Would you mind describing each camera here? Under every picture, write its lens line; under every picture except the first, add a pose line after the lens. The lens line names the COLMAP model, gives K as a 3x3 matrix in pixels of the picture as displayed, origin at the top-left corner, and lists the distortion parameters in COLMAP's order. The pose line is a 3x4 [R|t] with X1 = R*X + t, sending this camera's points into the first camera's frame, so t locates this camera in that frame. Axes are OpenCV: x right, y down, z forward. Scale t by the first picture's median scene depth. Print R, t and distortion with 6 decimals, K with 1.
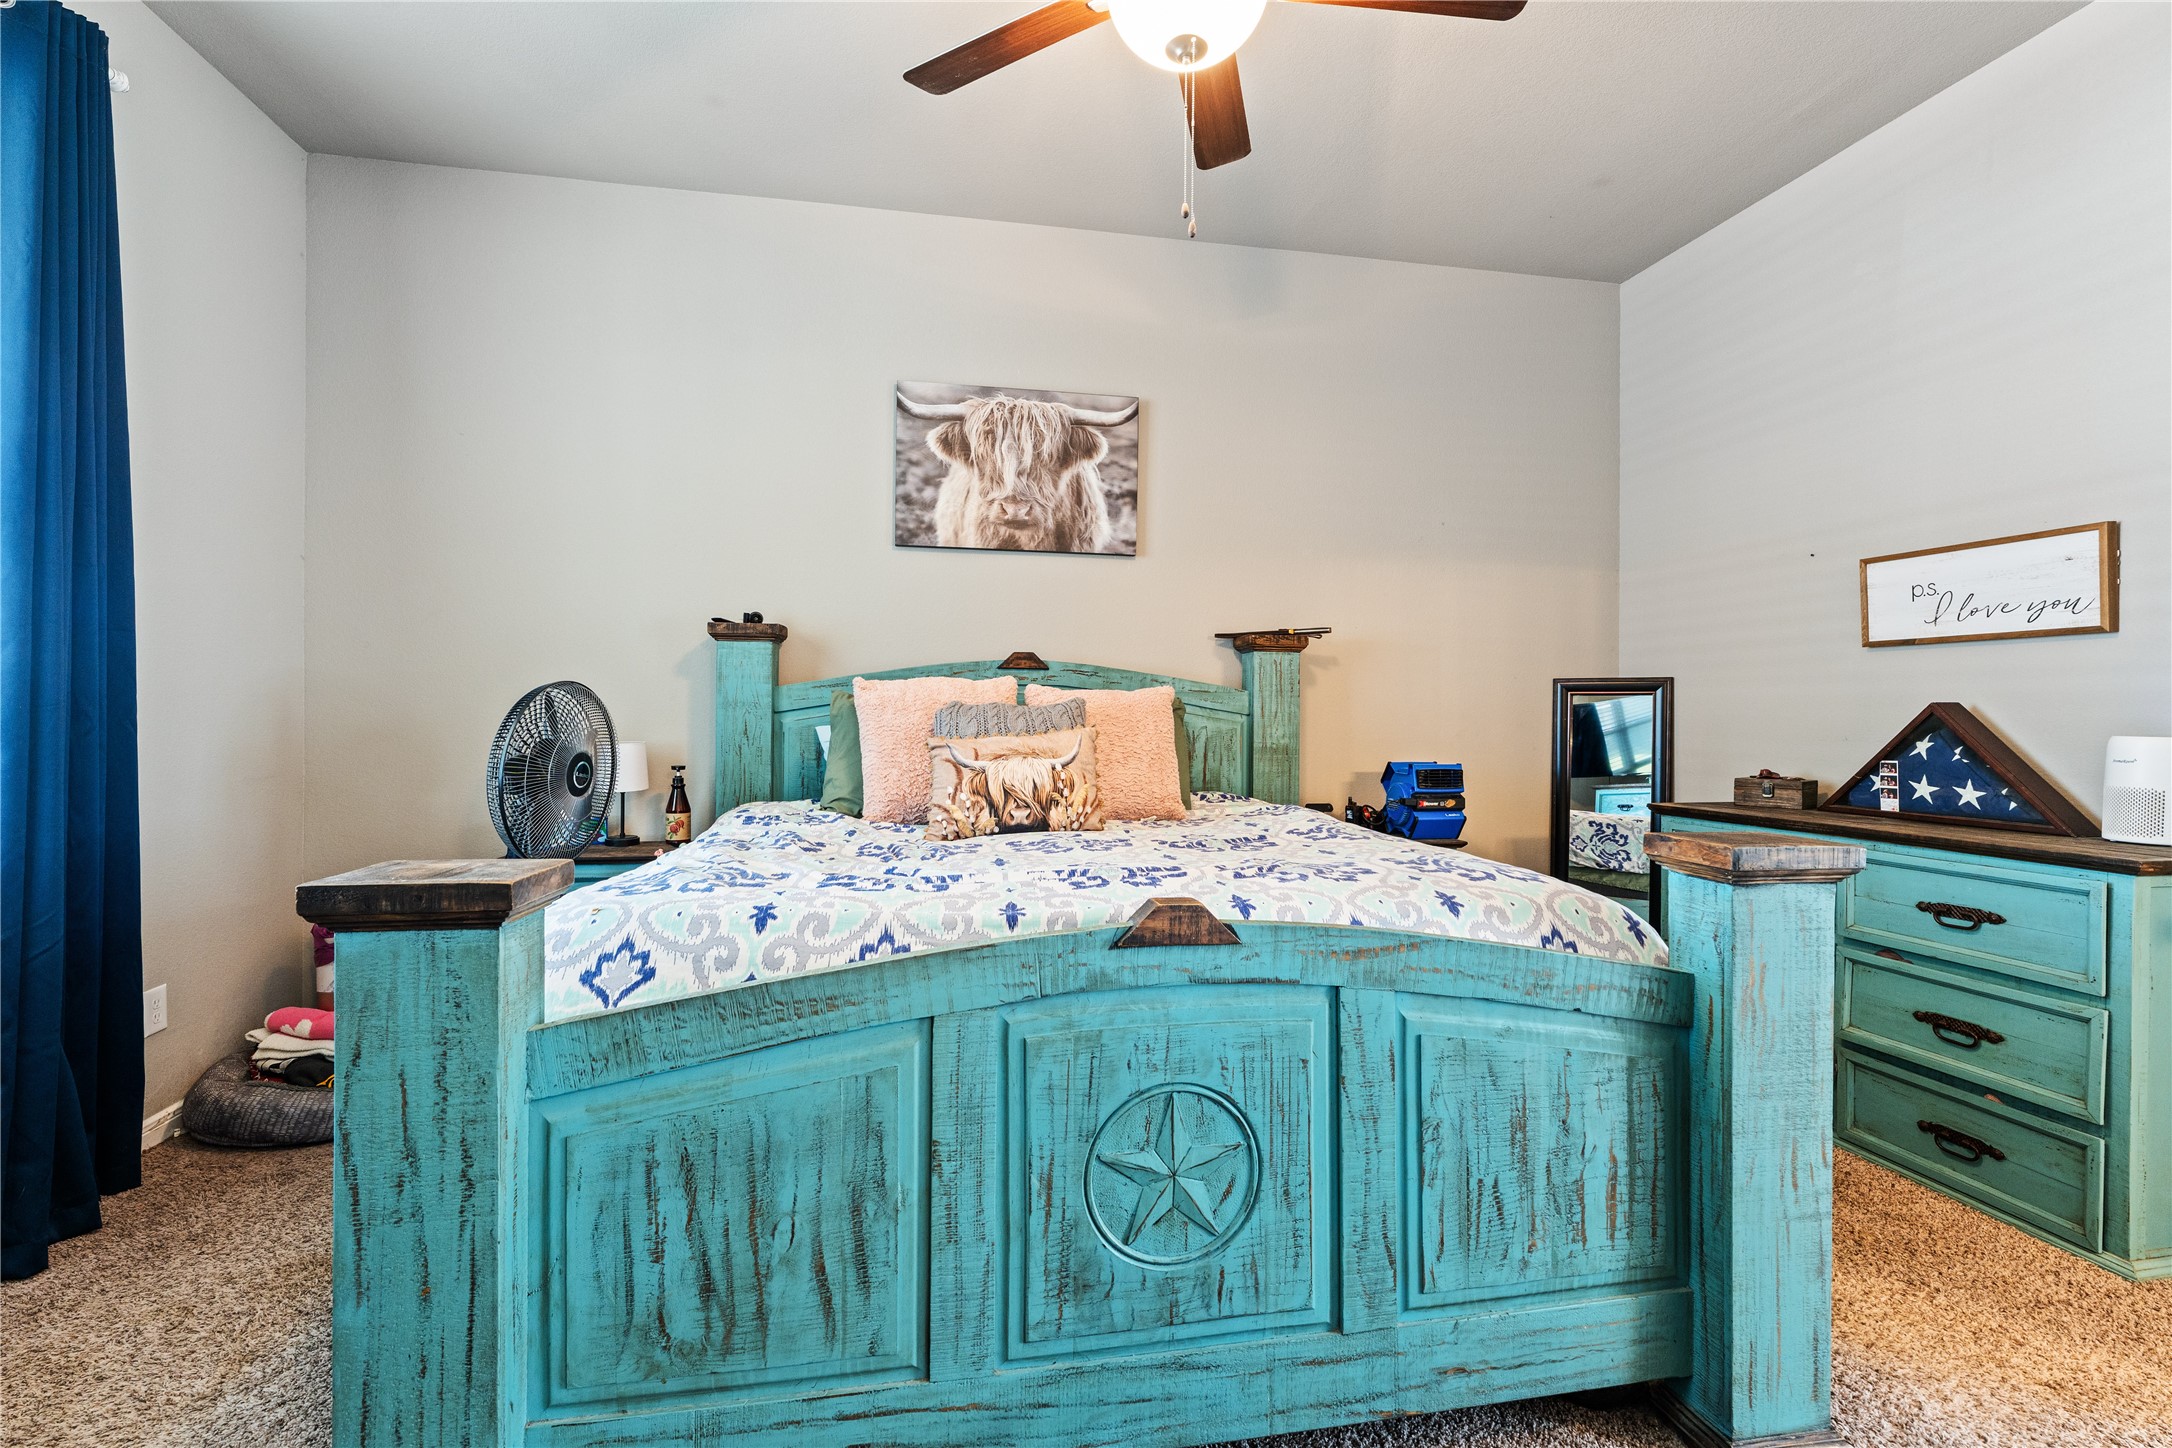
lens RADIAL K [[898.7, 0, 1000.0], [0, 898.7, 711.6], [0, 0, 1]] dist [-0.005084, 0.000432]
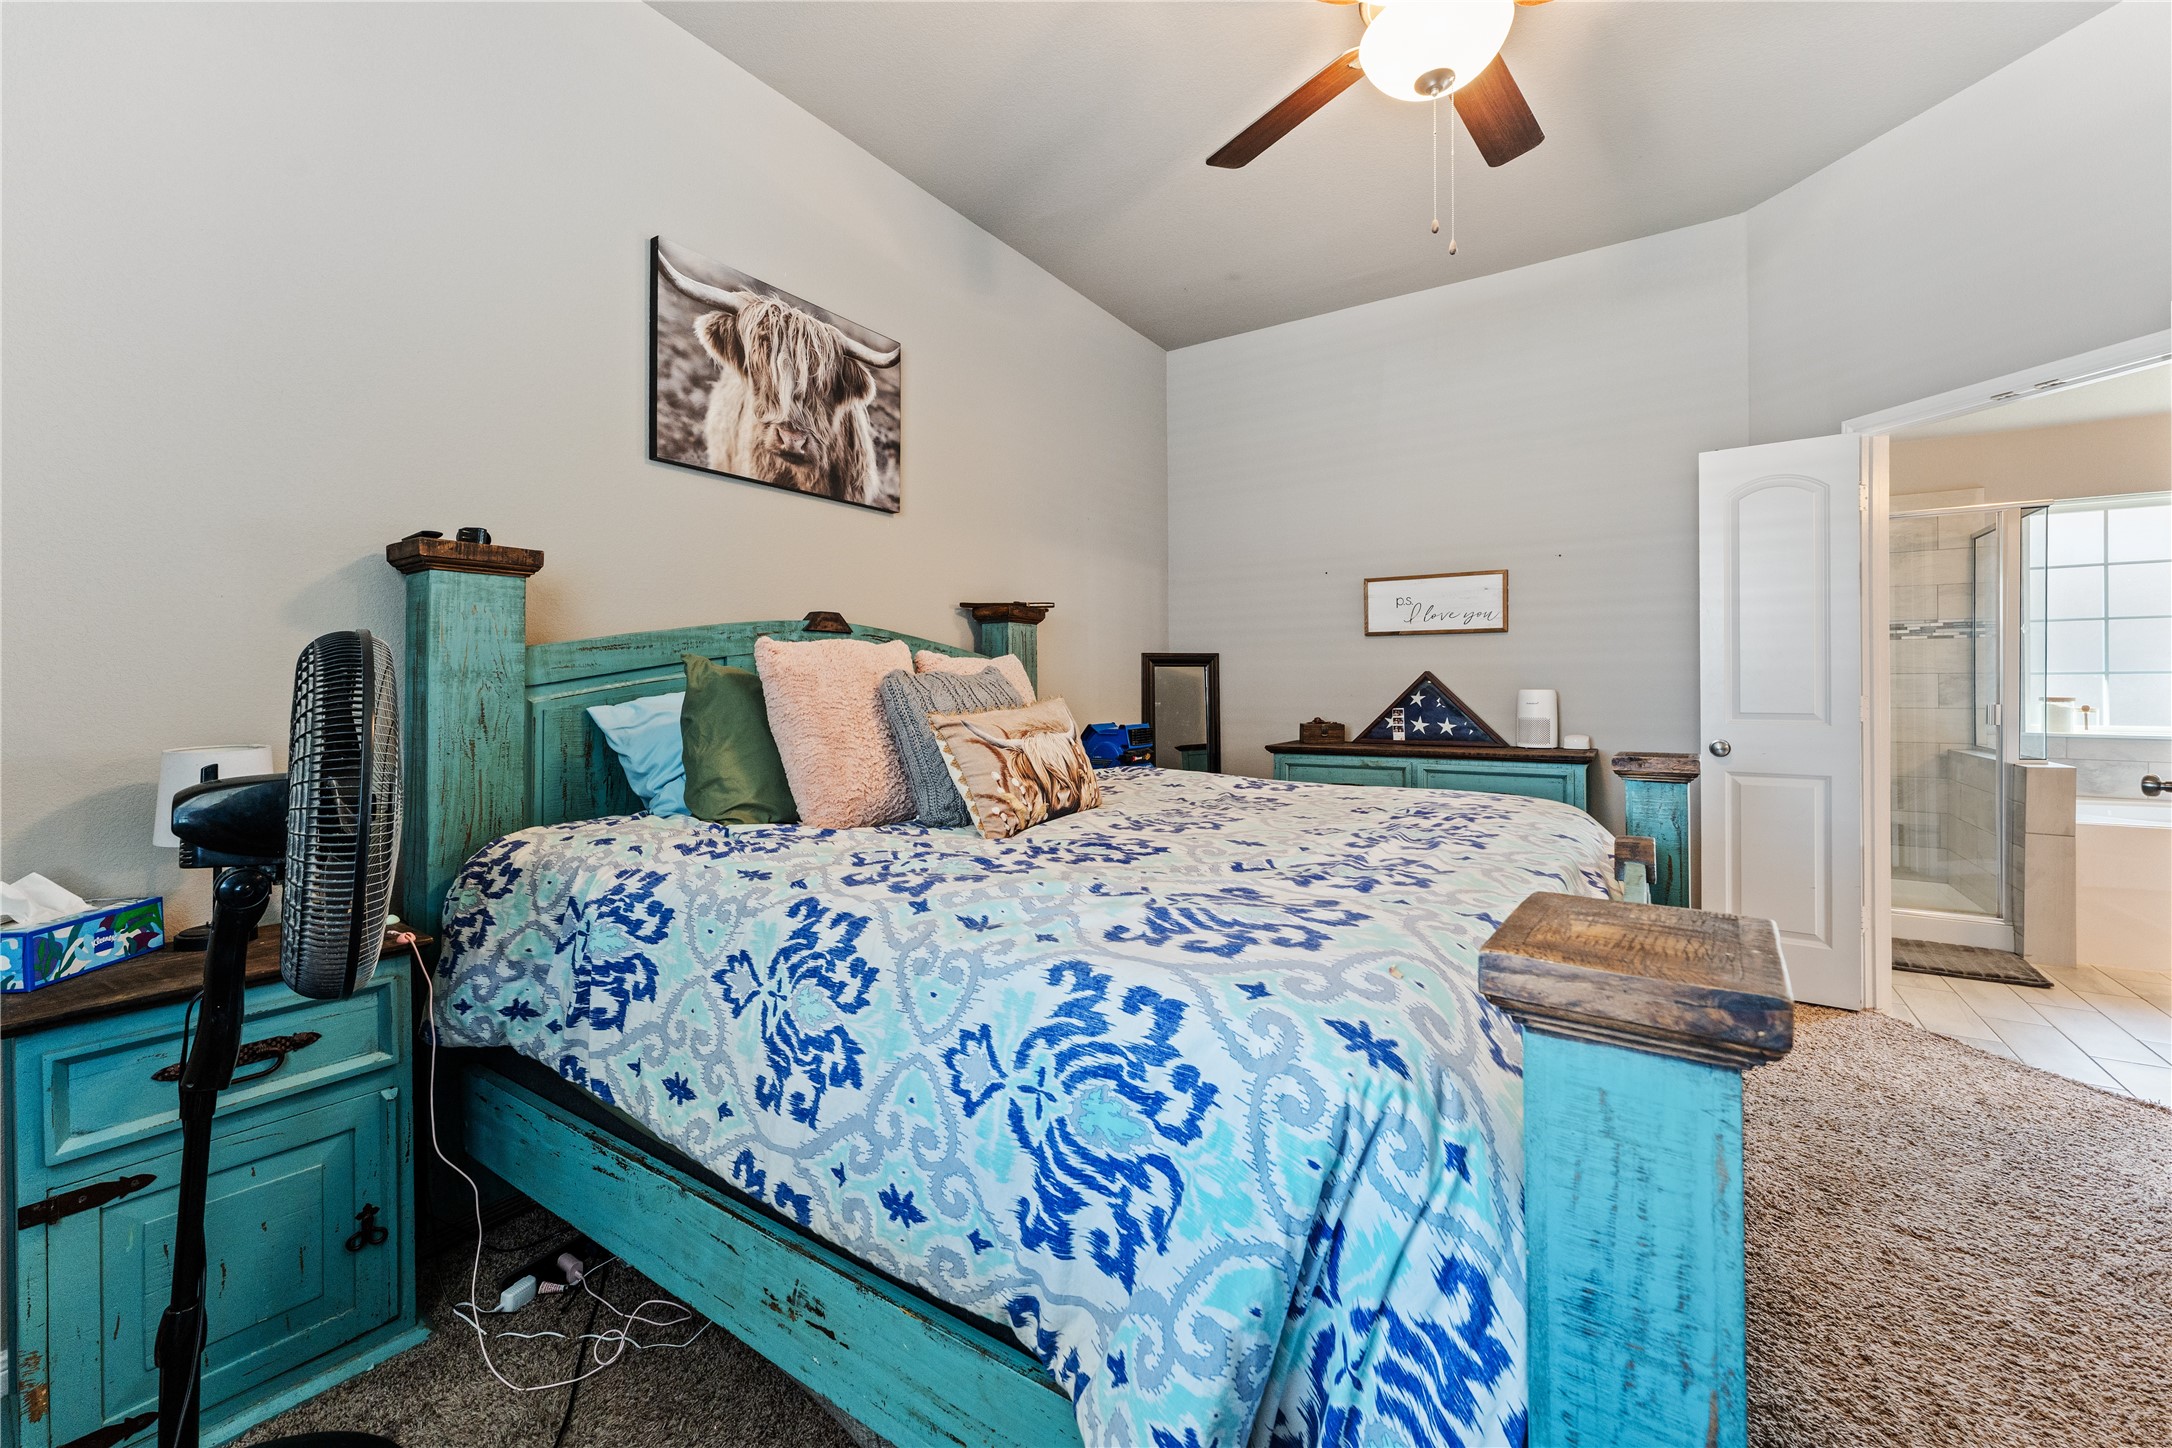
lens RADIAL K [[881.3, 0, 1065.2], [0, 881.3, 676.8], [0, 0, 1]] dist [-0.008458, 0.000701]
pose [[0.696141, -0.004160, 0.717893, -0.394592], [0.009832, 0.999945, -0.003740, -0.000348], [-0.717837, 0.009662, 0.696144, 0.257364]]
